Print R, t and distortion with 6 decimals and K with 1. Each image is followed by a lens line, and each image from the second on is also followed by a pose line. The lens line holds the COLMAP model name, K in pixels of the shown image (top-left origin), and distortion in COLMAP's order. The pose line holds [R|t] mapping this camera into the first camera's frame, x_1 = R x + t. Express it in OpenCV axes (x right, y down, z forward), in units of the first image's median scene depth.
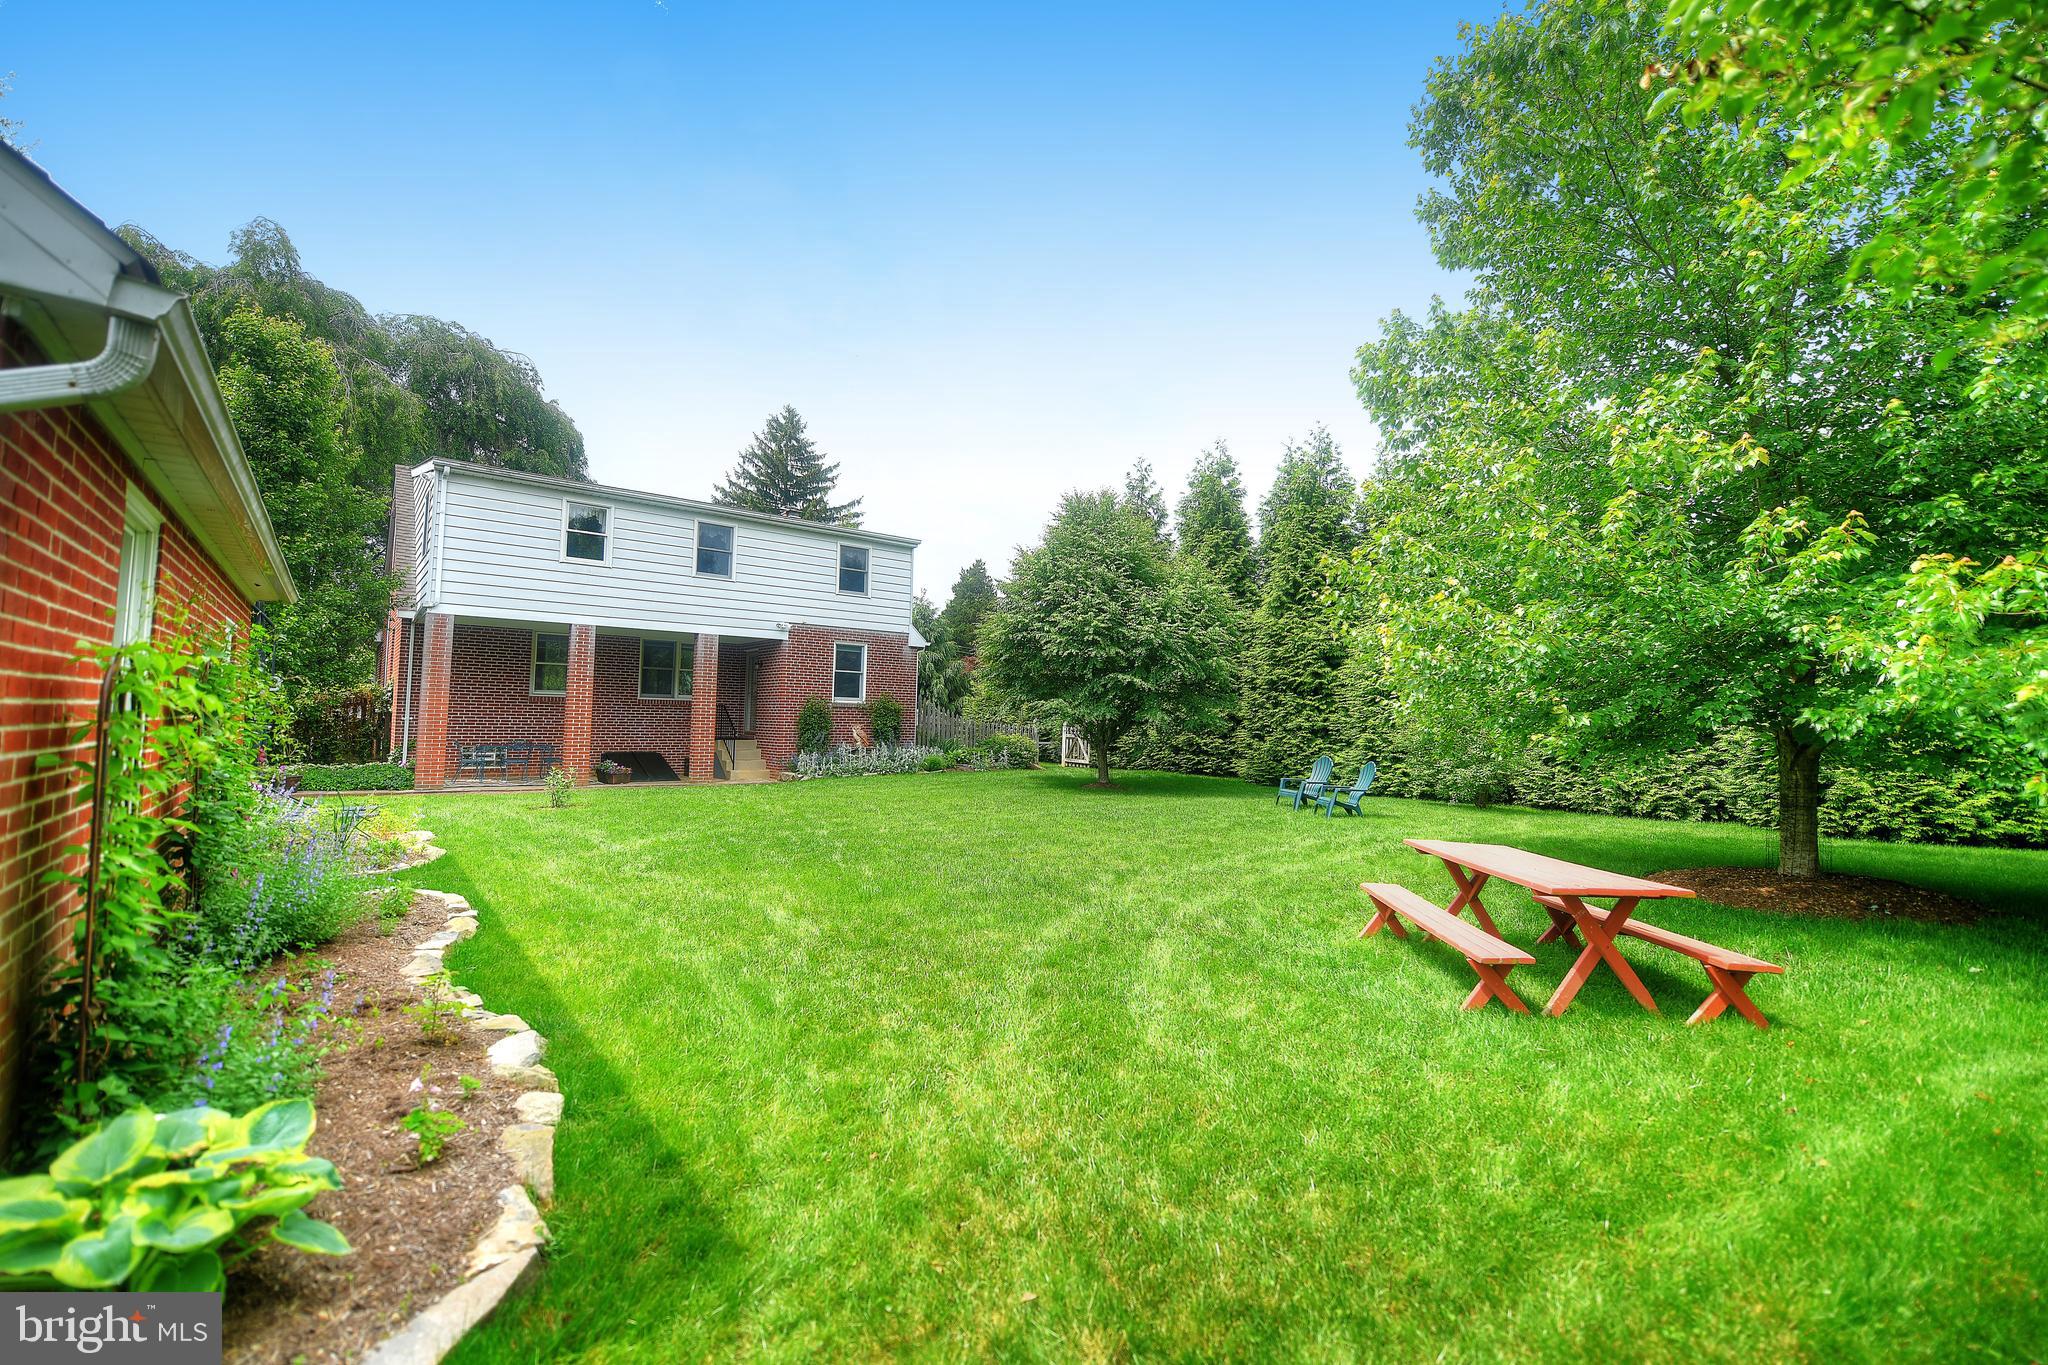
lens RADIAL K [[854.5, 0, 1024.0], [0, 854.5, 682.5], [0, 0, 1]] dist [-0.016394, 0.000165]
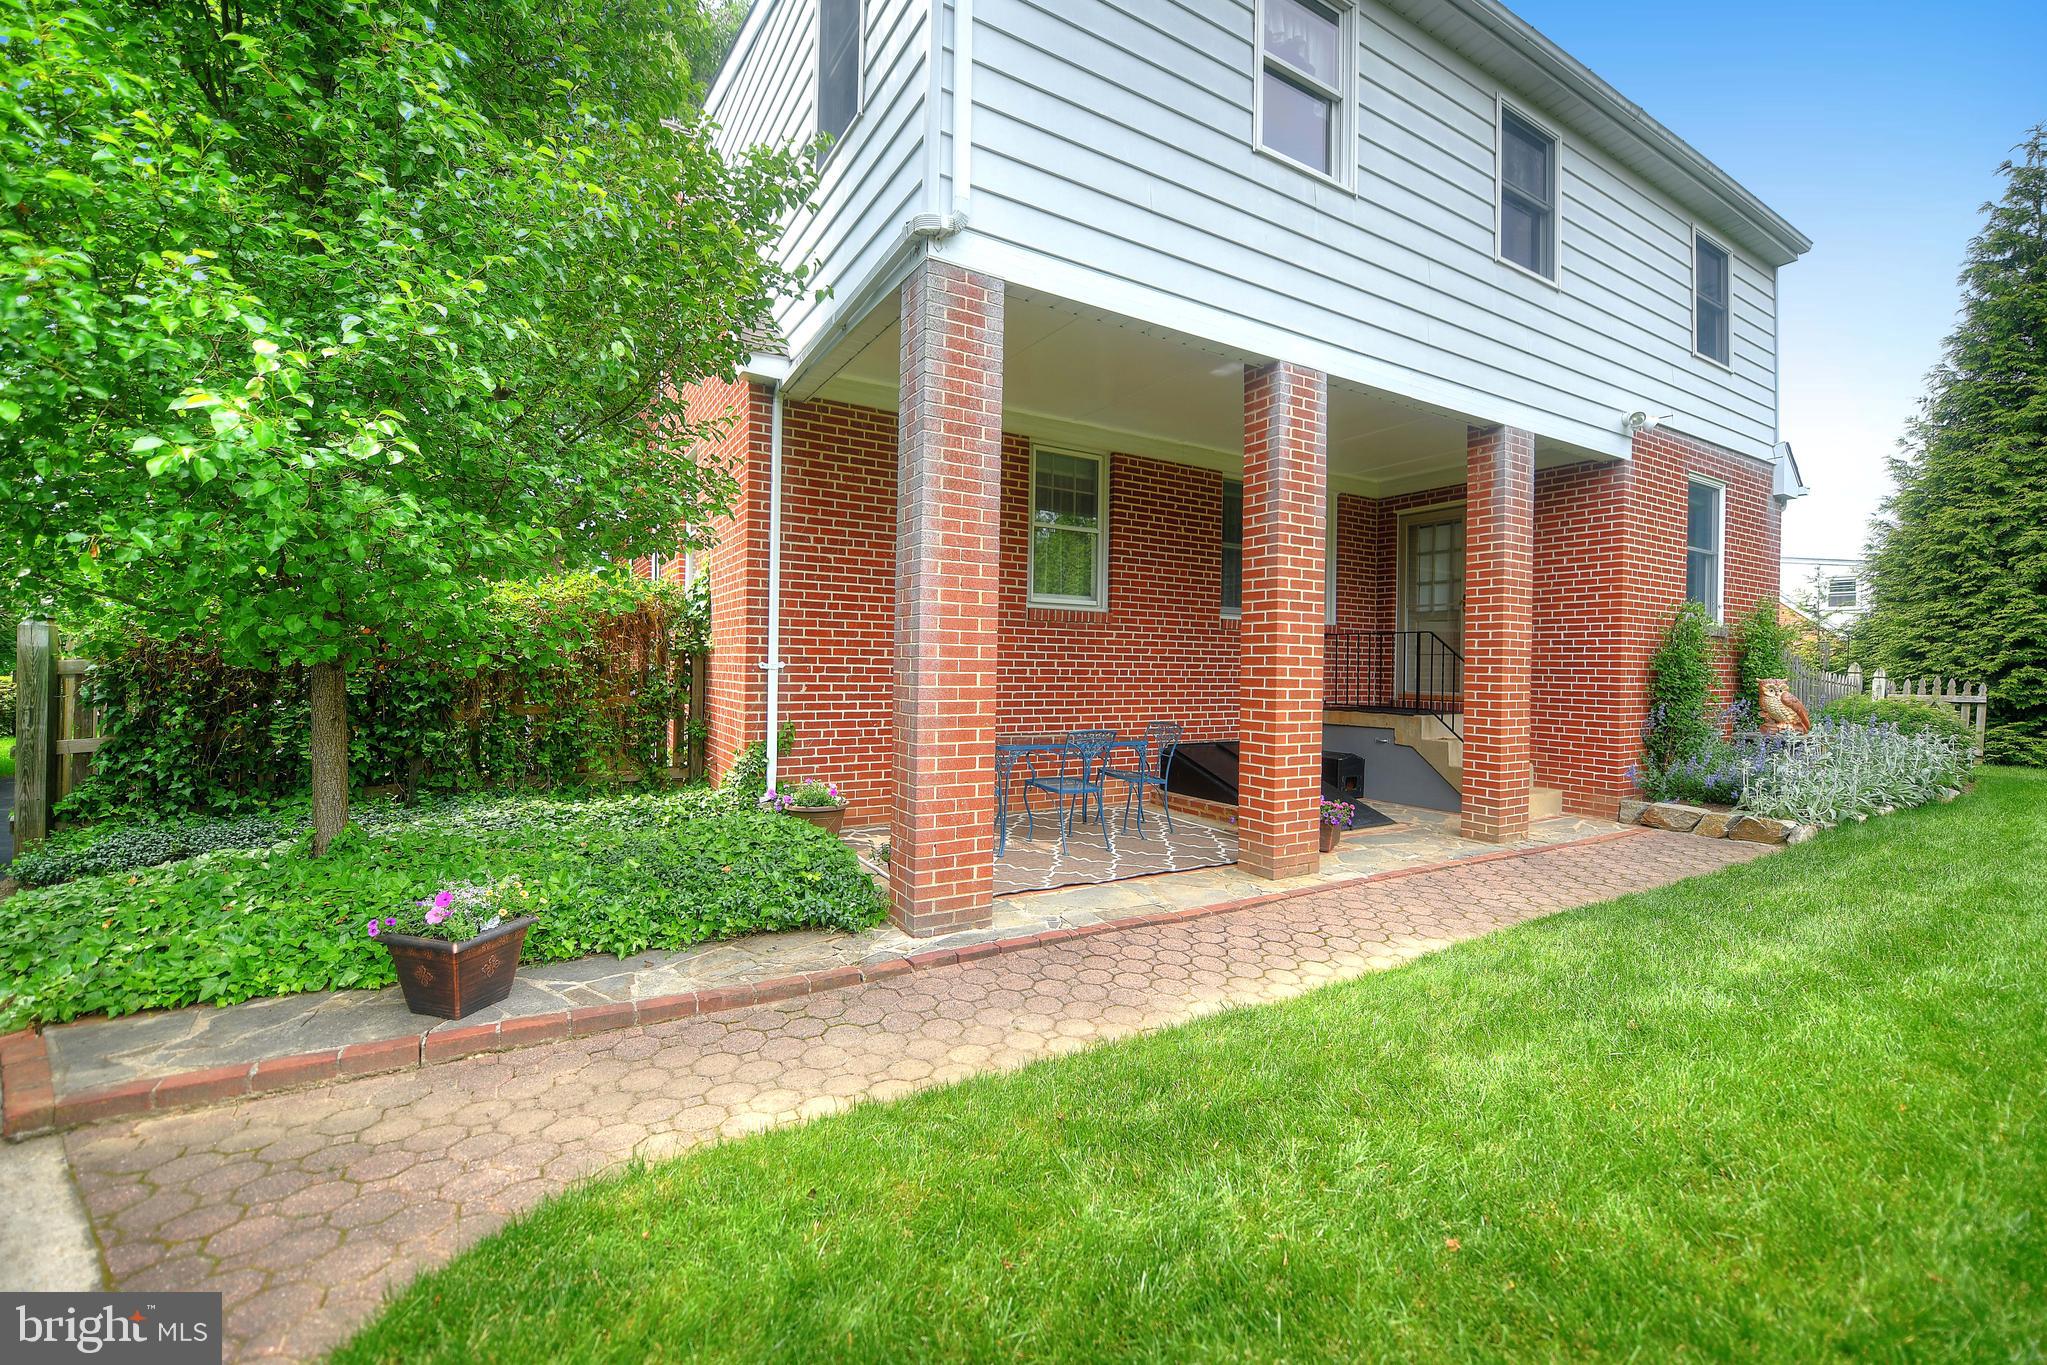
lens RADIAL K [[854.0, 0, 1023.5], [0, 854.0, 682.5], [0, 0, 1]] dist [-0.016394, 0.000165]
pose [[0.991220, -0.015153, -0.131353, -0.556870], [0.018559, 0.999522, 0.024745, 0.043465], [0.130915, -0.026966, 0.991027, 0.632292]]
